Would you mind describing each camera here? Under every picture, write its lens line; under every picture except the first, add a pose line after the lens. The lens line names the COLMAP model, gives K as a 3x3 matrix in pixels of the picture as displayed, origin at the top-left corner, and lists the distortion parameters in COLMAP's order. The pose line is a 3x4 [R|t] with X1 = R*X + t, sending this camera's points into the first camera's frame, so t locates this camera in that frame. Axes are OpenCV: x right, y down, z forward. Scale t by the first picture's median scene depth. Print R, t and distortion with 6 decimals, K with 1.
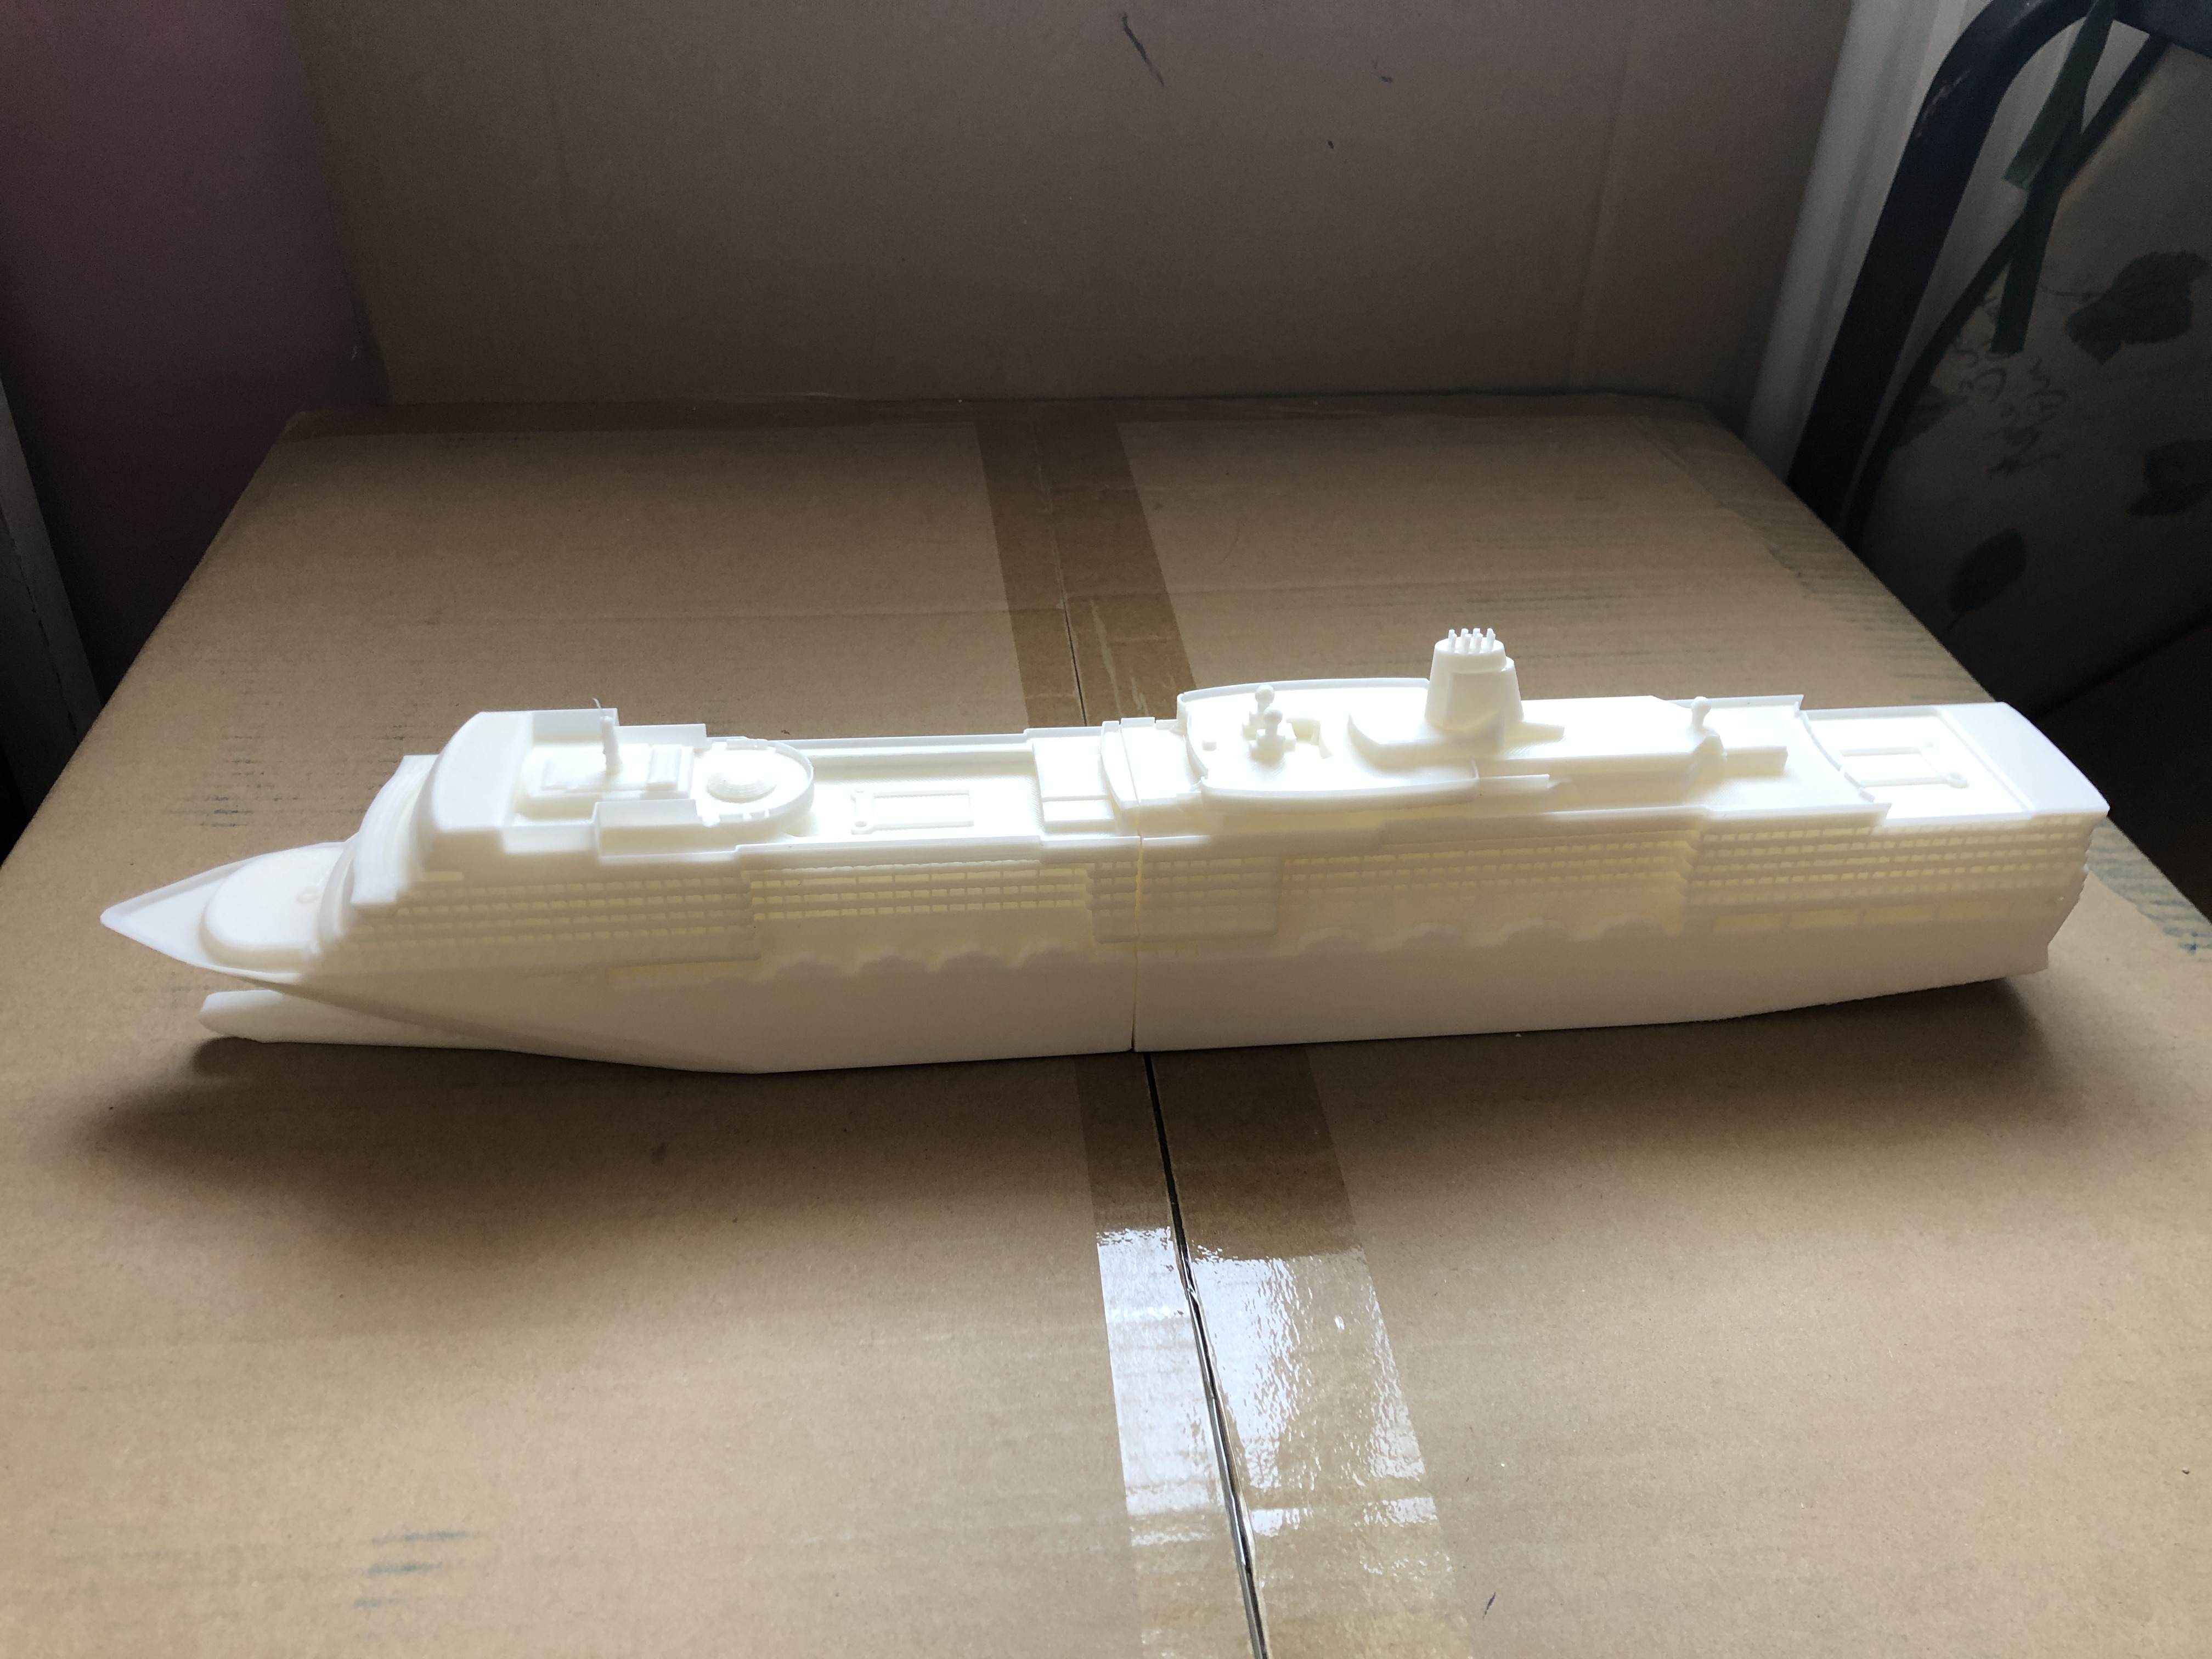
lens RADIAL K [[1650.9, 0, 1086.2], [0, 1650.9, 883.3], [0, 0, 1]] dist [0.016613, 0.003487]
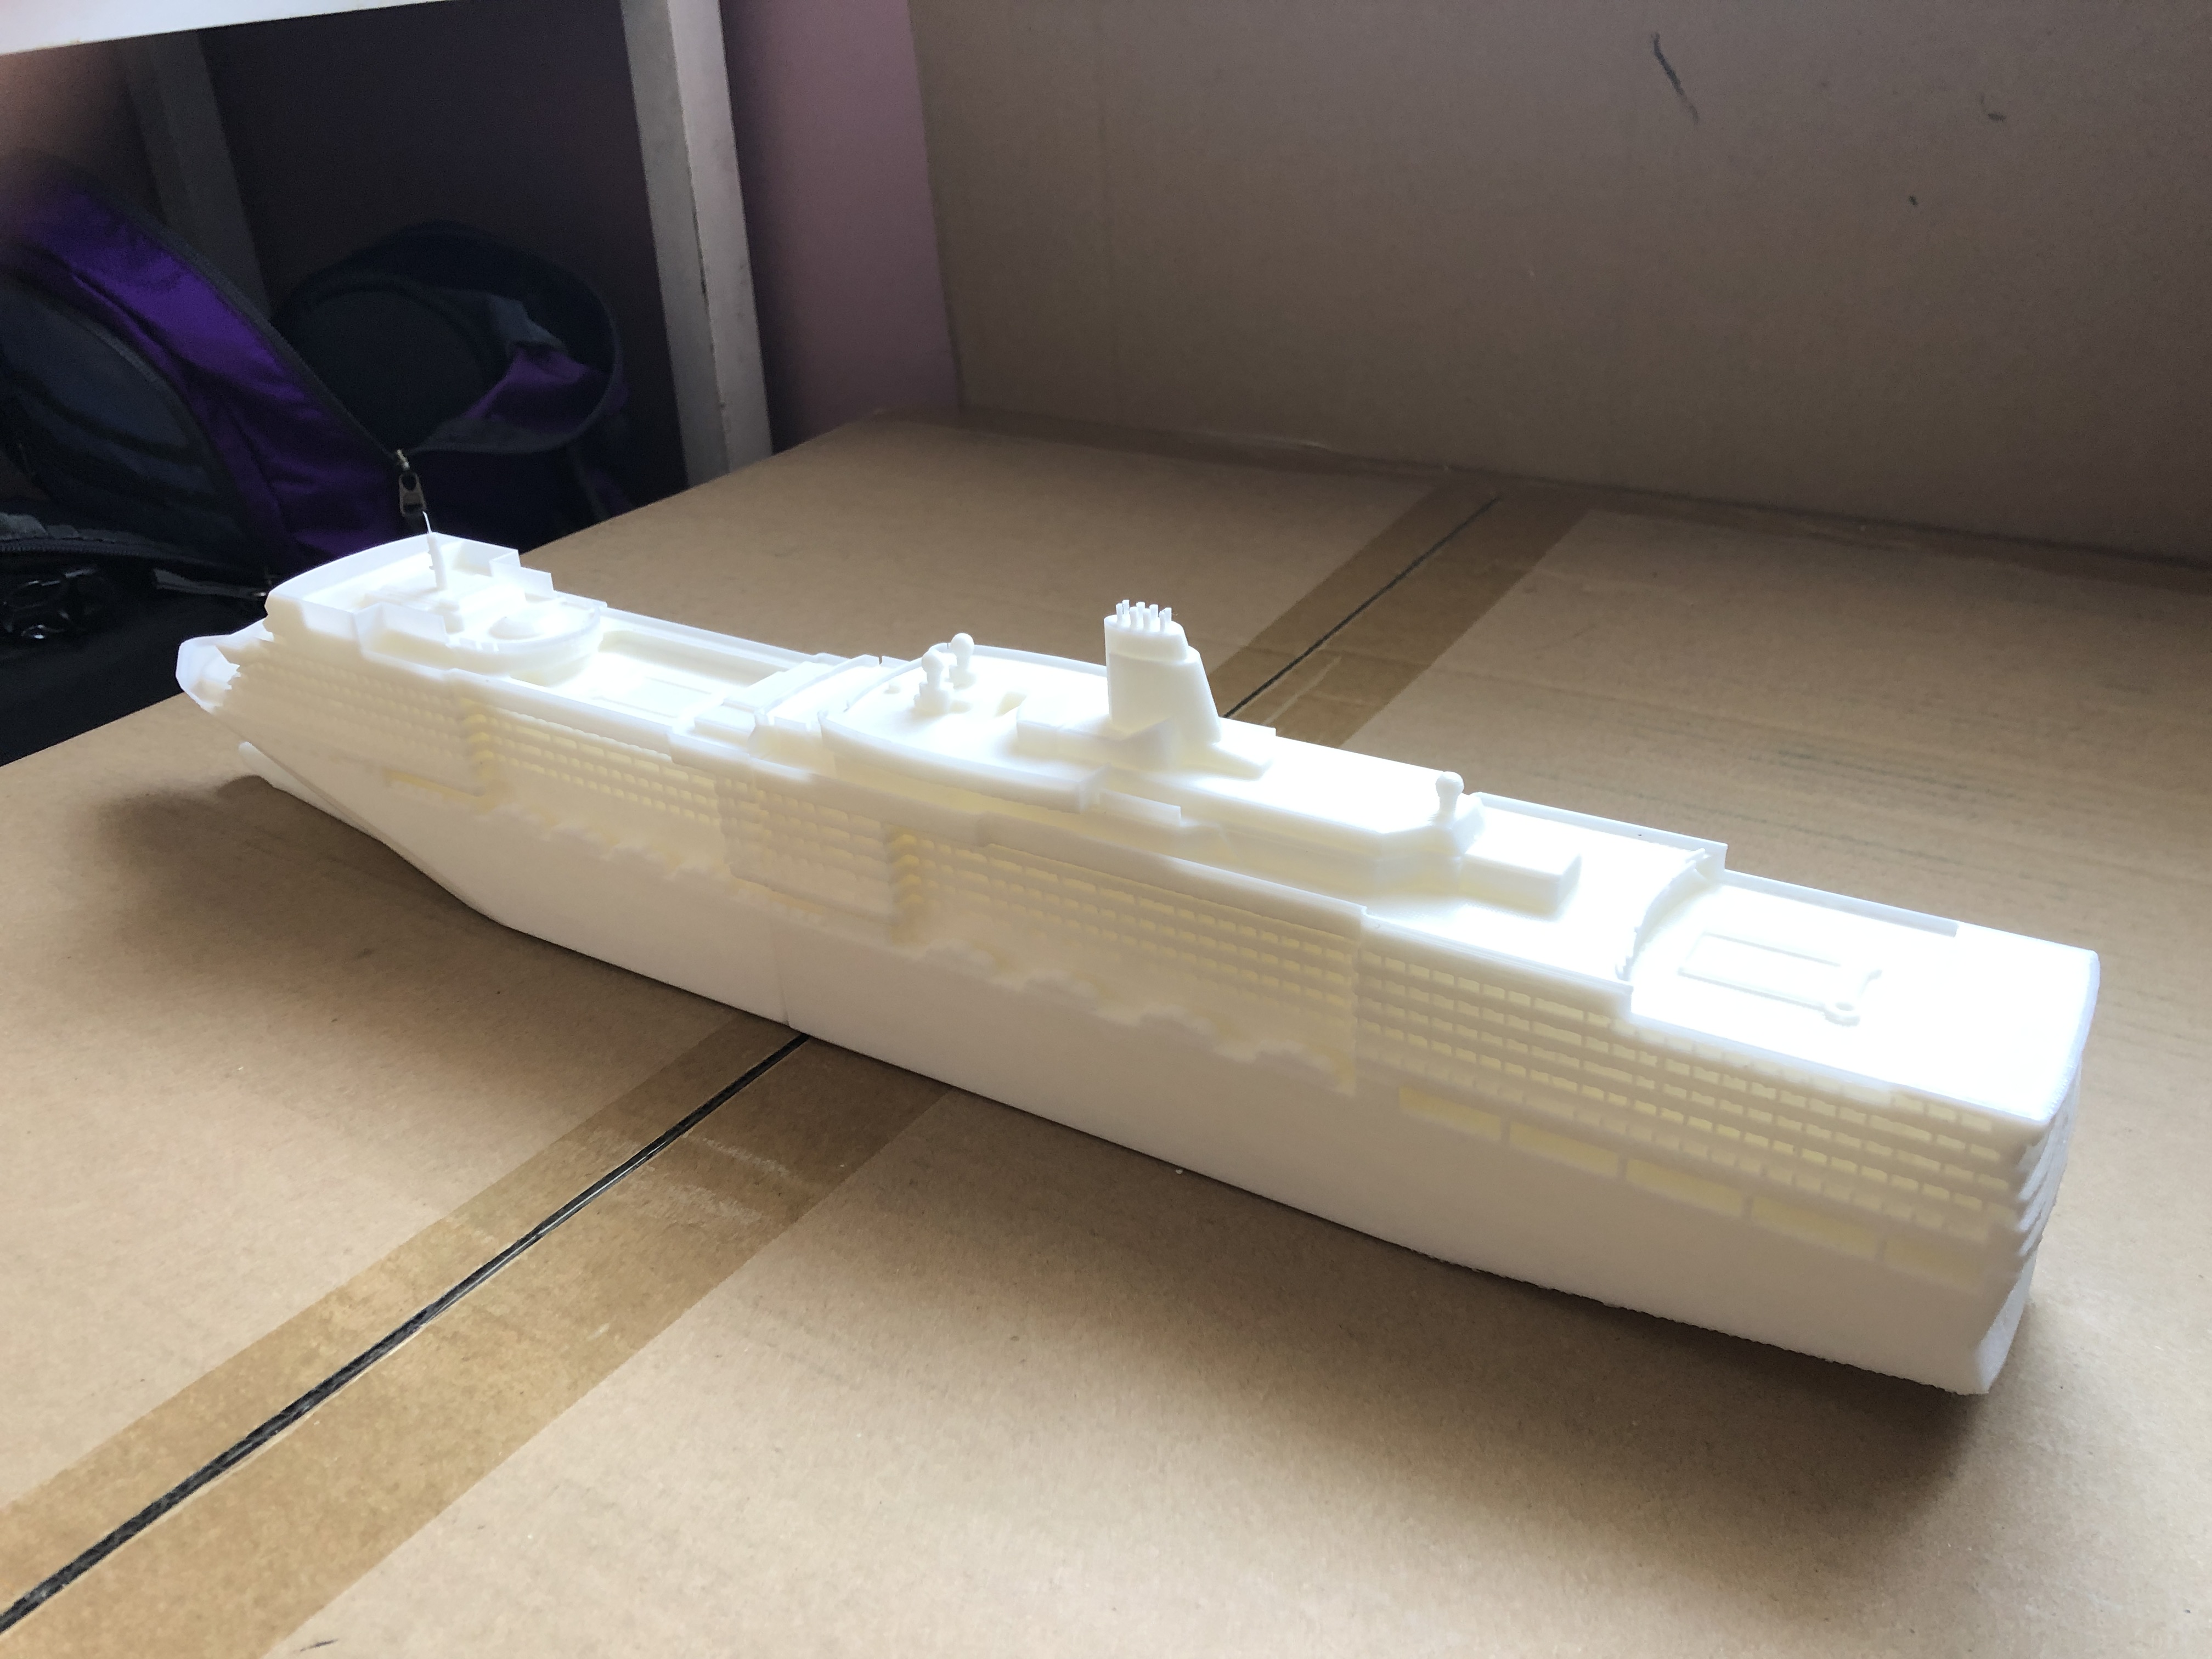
lens RADIAL K [[1650.9, 0, 1086.2], [0, 1650.9, 883.3], [0, 0, 1]] dist [0.016613, 0.003487]
pose [[0.799824, 0.265446, -0.538349, 0.635418], [-0.318076, 0.948052, -0.005104, -0.015506], [0.509028, 0.175318, 0.842706, 0.347422]]
